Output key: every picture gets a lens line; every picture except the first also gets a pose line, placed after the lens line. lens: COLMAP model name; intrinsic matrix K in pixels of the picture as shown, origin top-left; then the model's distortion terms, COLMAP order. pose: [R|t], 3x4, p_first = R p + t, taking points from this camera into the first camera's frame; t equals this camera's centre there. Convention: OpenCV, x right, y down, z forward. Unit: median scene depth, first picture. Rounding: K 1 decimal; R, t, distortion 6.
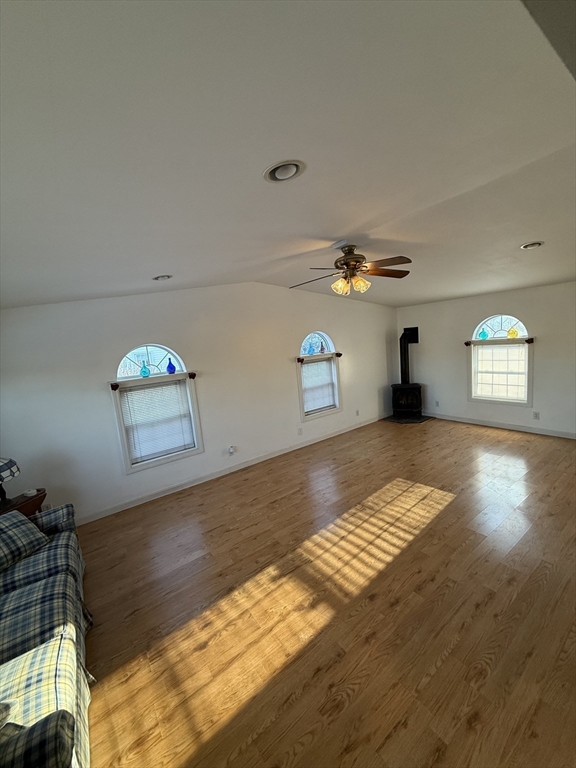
lens RADIAL K [[306.4, 0, 285.4], [0, 306.4, 381.2], [0, 0, 1]] dist [0.002099, -0.000150]
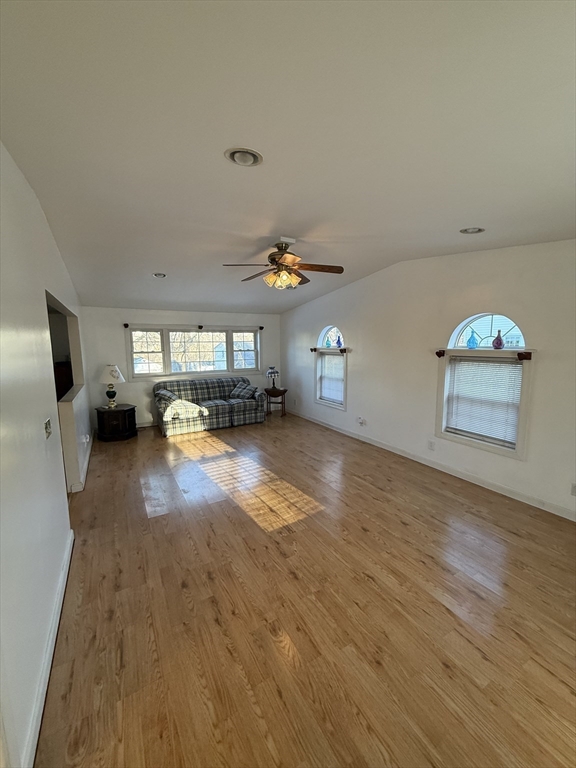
lens RADIAL K [[306.4, 0, 286.7], [0, 306.4, 386.3], [0, 0, 1]] dist [0.002099, -0.000150]
pose [[-0.103209, 0.238208, -0.965715, 1.030409], [-0.102801, 0.963146, 0.248561, -0.173601], [0.989333, 0.124930, -0.074918, 0.878915]]
